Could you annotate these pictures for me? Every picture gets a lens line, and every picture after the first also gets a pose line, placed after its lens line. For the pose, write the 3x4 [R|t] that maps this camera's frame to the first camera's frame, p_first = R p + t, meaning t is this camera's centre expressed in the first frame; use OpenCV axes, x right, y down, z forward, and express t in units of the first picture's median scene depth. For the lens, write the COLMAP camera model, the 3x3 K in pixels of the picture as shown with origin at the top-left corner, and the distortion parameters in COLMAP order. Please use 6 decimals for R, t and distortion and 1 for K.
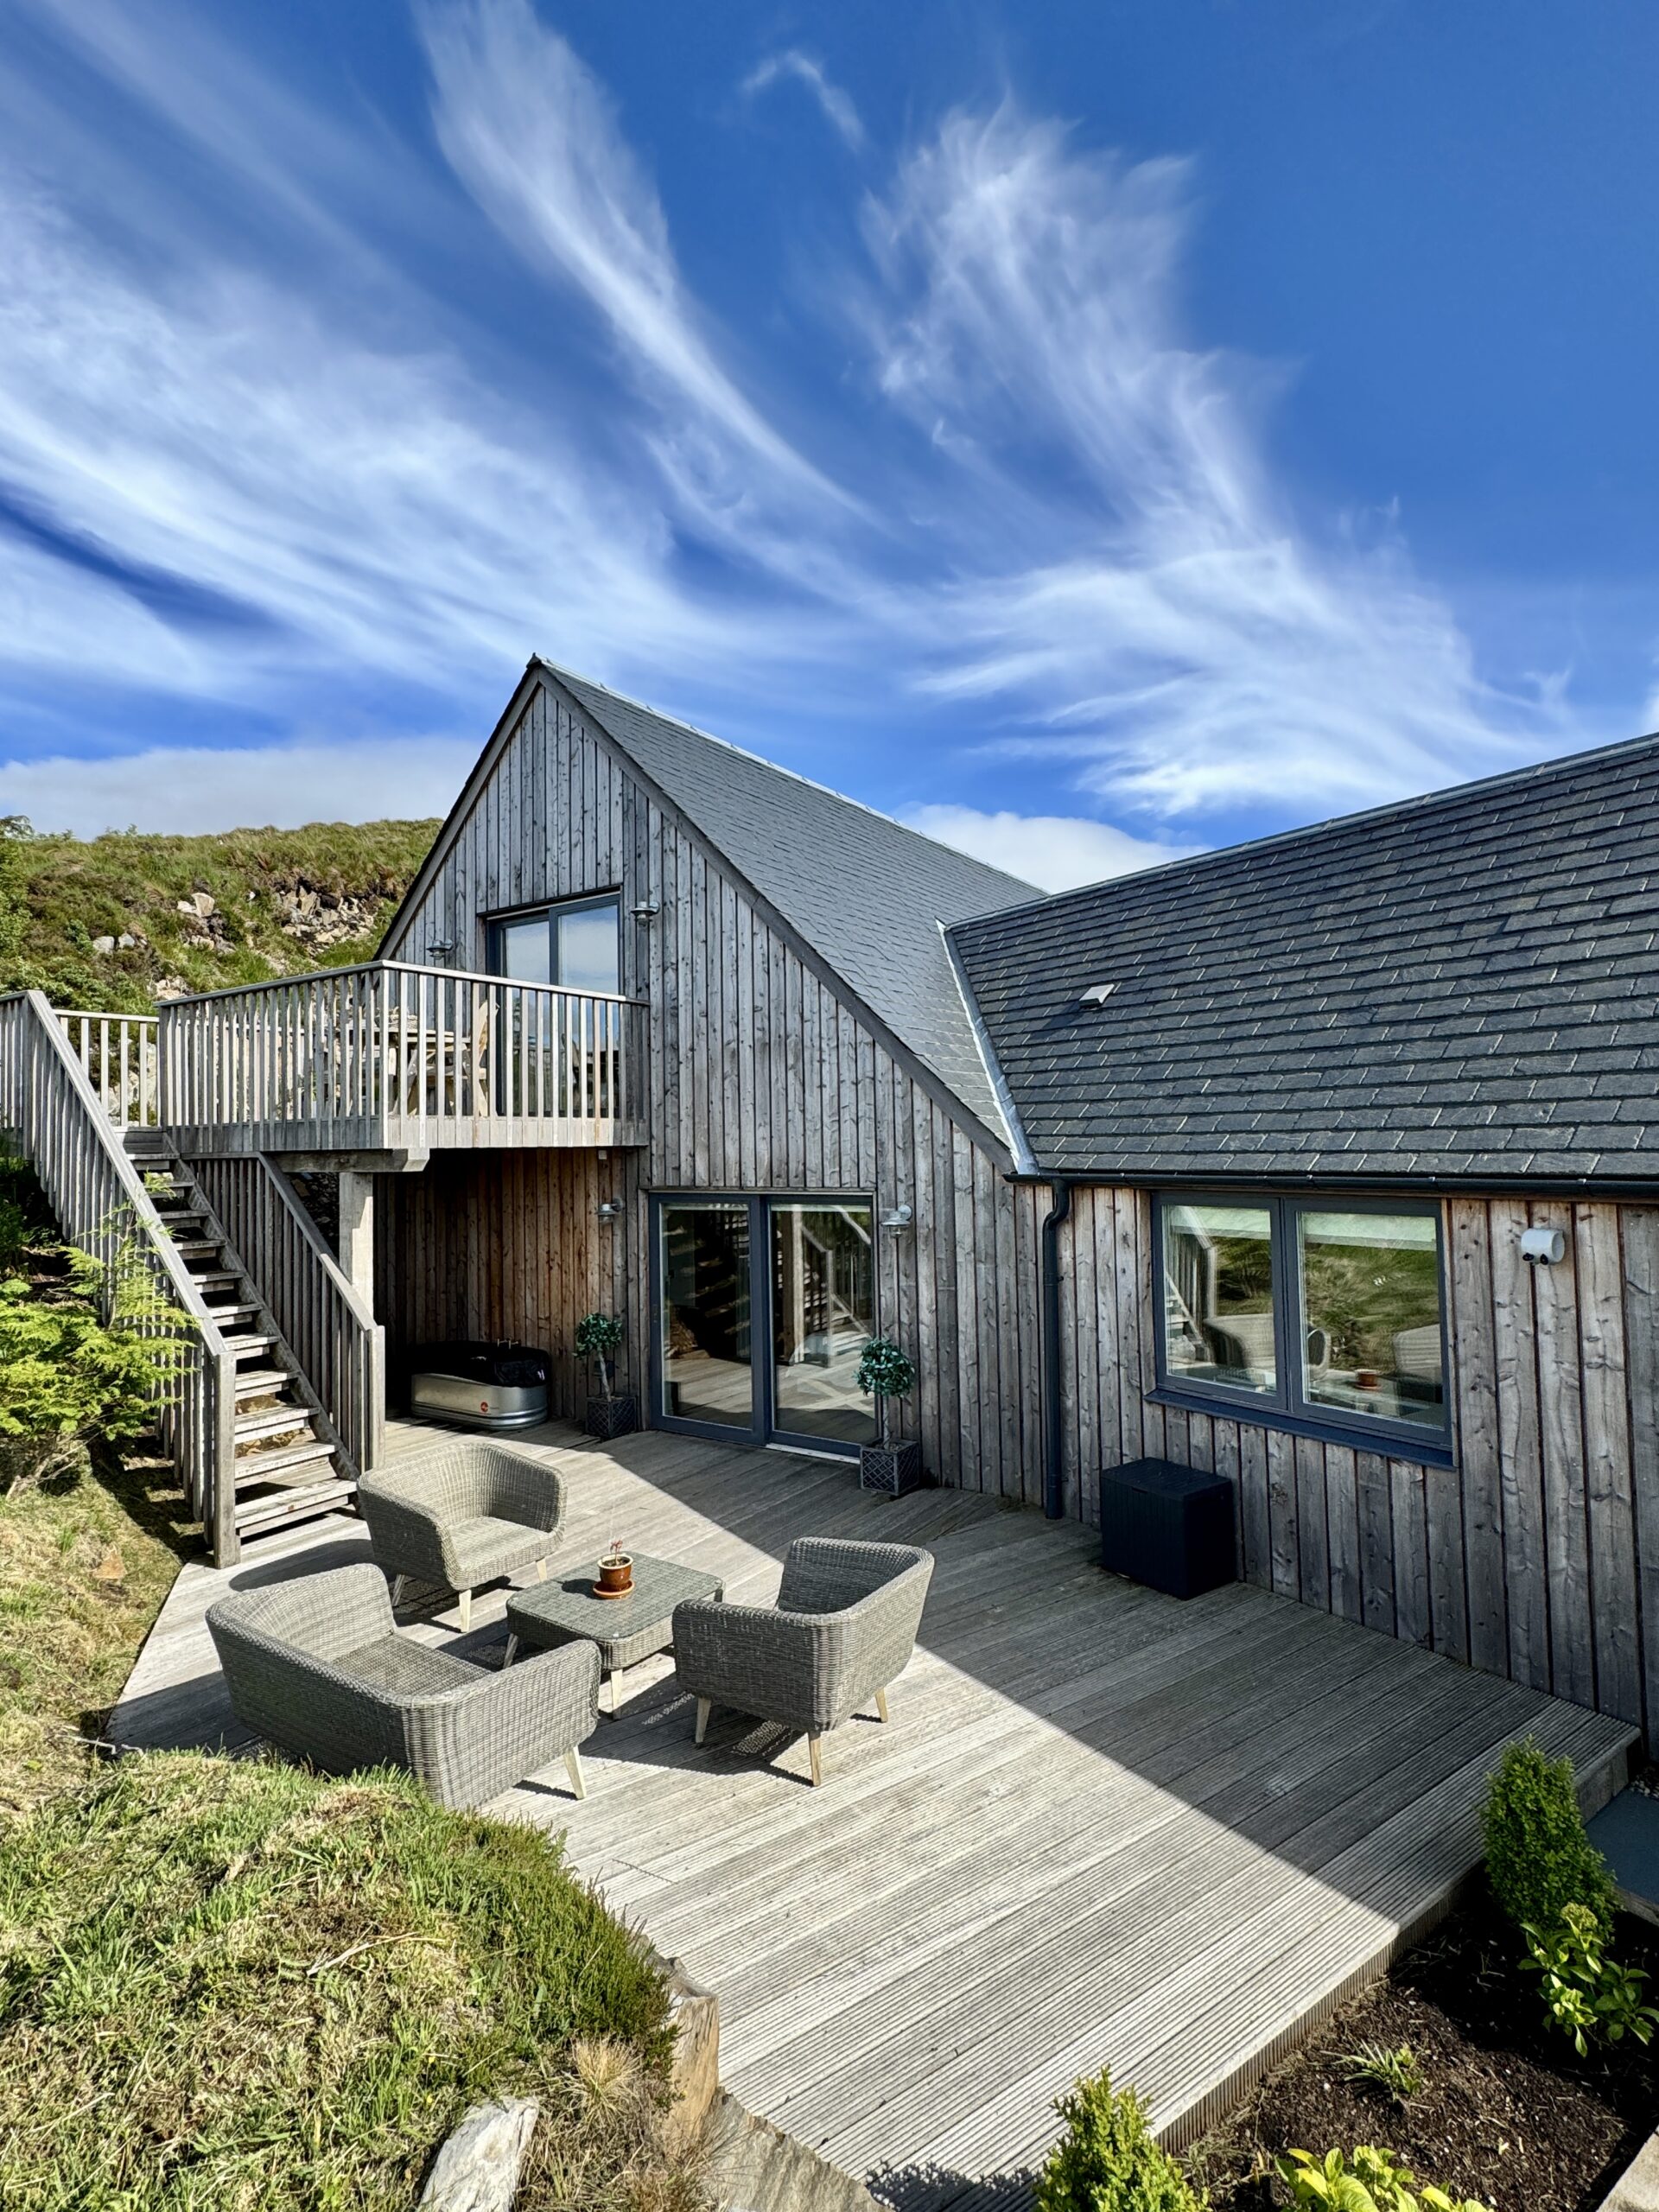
lens RADIAL K [[1079.1, 0, 827.7], [0, 1079.1, 1109.0], [0, 0, 1]] dist [-0.000155, 0.000128]
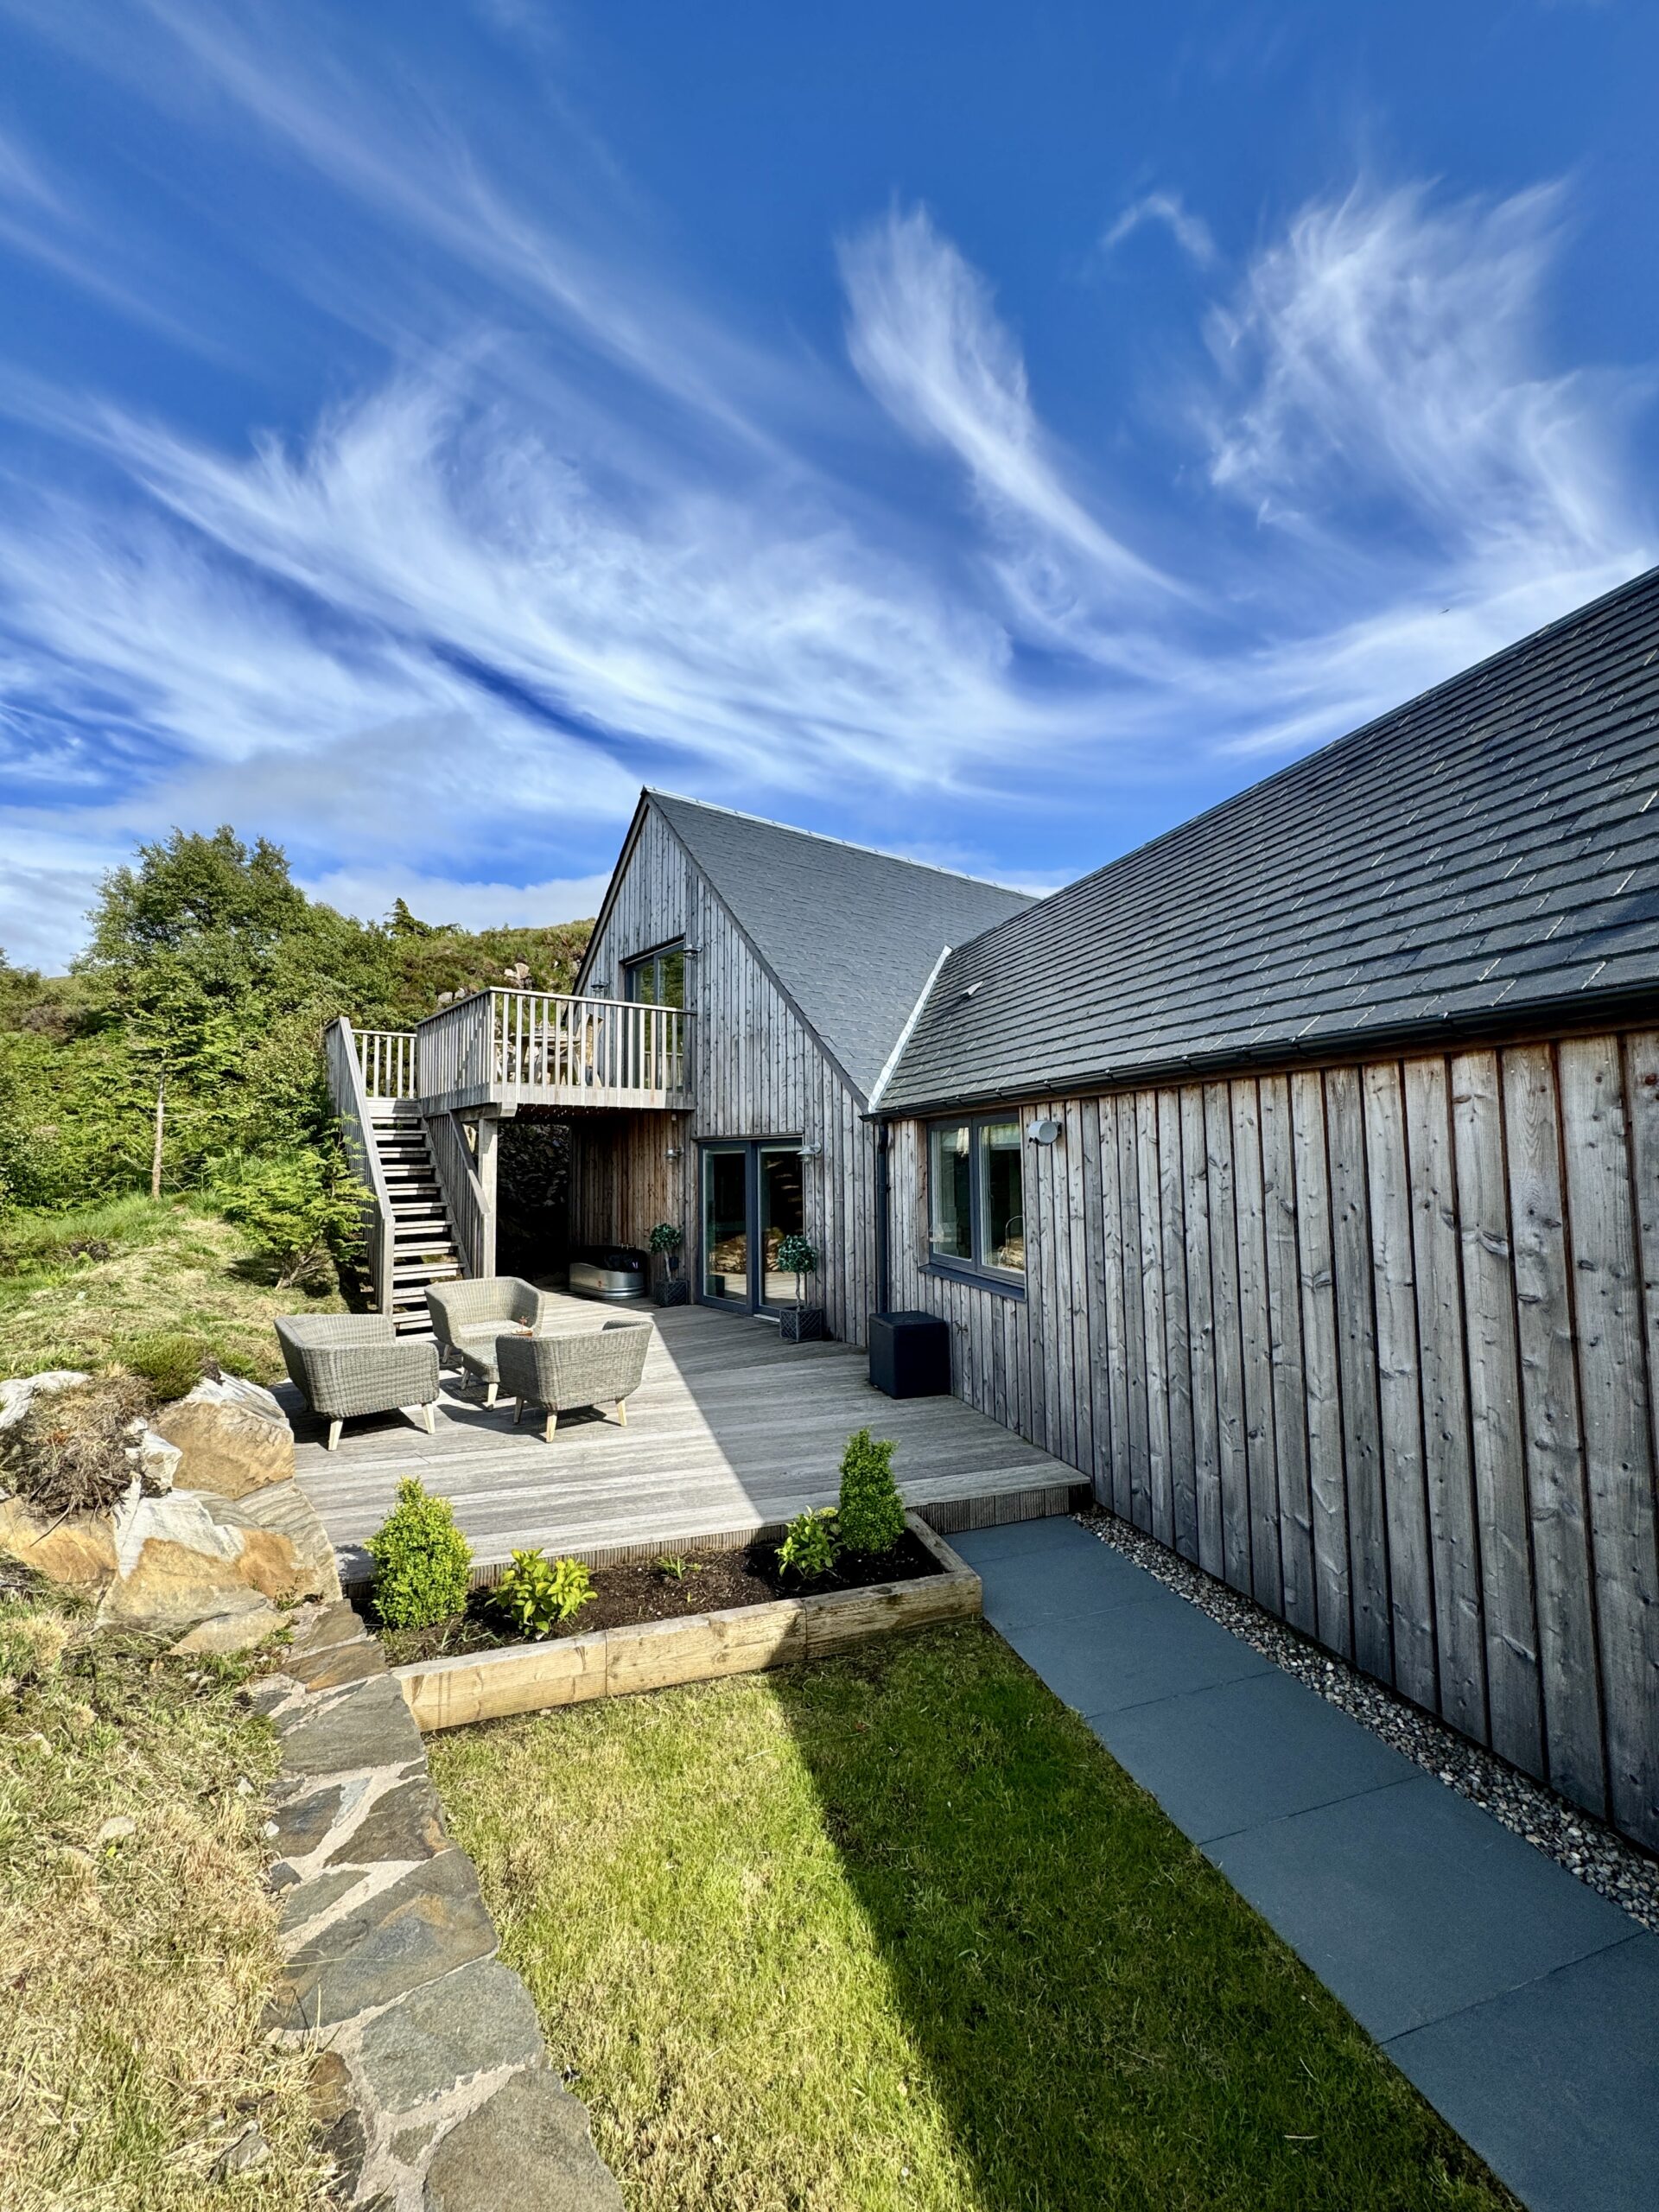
lens RADIAL K [[879.3, 0, 819.3], [0, 879.3, 1103.0], [0, 0, 1]] dist [-0.000206, 0.005296]
pose [[0.952029, -0.011328, -0.305798, 0.422929], [0.003171, 0.999626, -0.027158, 0.068223], [0.305991, 0.024885, 0.951709, -0.101352]]
